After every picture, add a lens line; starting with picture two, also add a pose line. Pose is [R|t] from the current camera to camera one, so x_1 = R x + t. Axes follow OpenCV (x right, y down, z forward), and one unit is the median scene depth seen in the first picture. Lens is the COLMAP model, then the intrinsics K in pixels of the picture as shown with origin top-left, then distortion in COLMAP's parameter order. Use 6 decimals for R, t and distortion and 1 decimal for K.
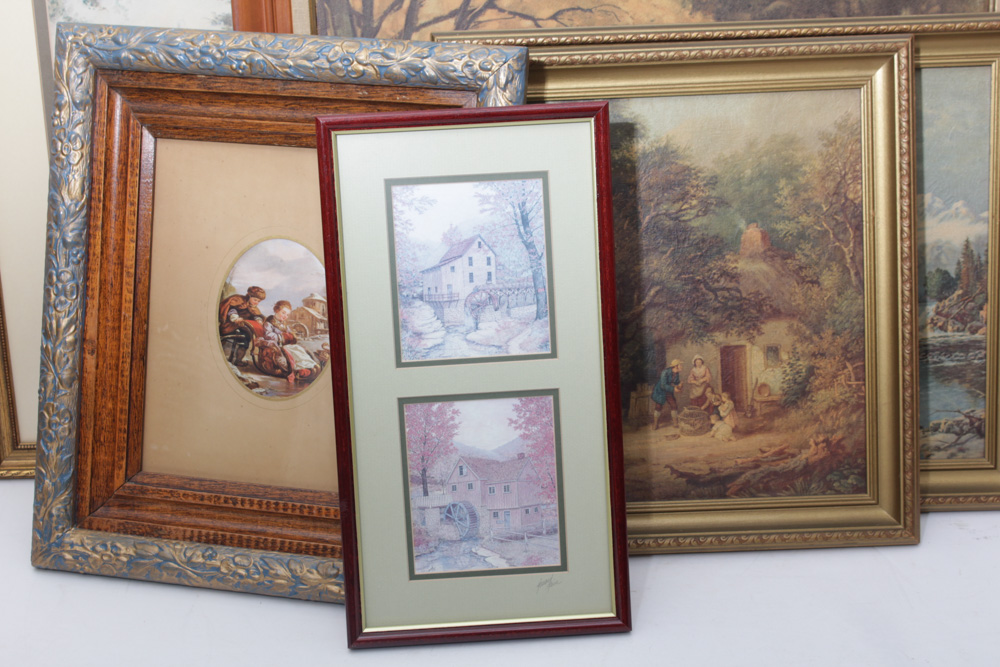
lens RADIAL K [[1776.8, 0, 500.0], [0, 1776.8, 333.5], [0, 0, 1]] dist [0.006668, 0.027534]
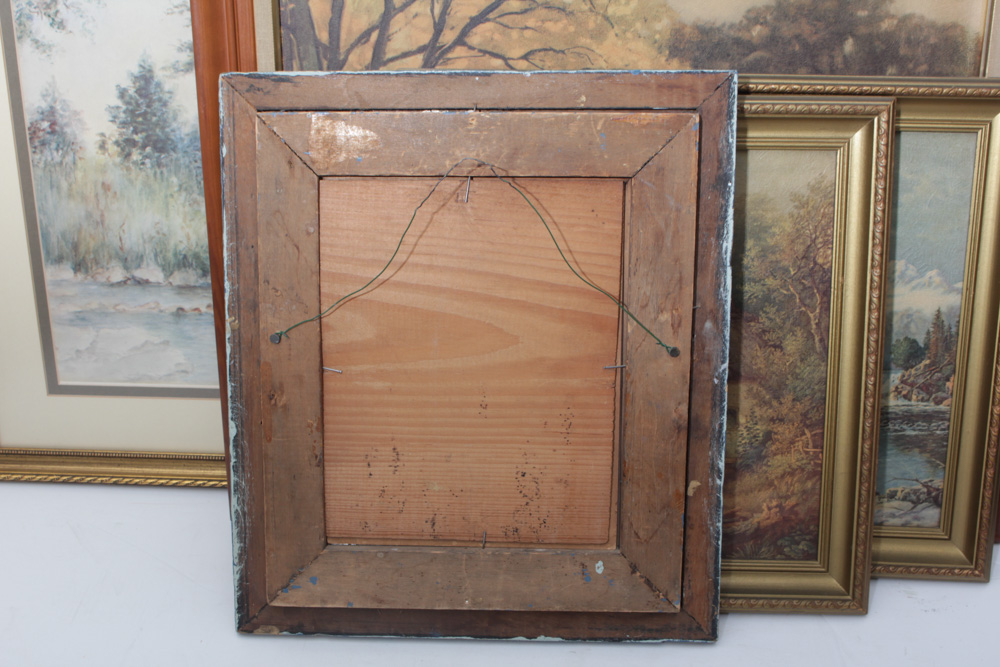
lens RADIAL K [[1428.8, 0, 500.2], [0, 1428.8, 359.2], [0, 0, 1]] dist [-0.072319, 0.155351]
pose [[0.997369, 0.054185, -0.048161, 0.063566], [-0.049680, 0.994678, 0.090265, -0.084644], [0.052796, -0.087635, 0.994753, 0.215781]]
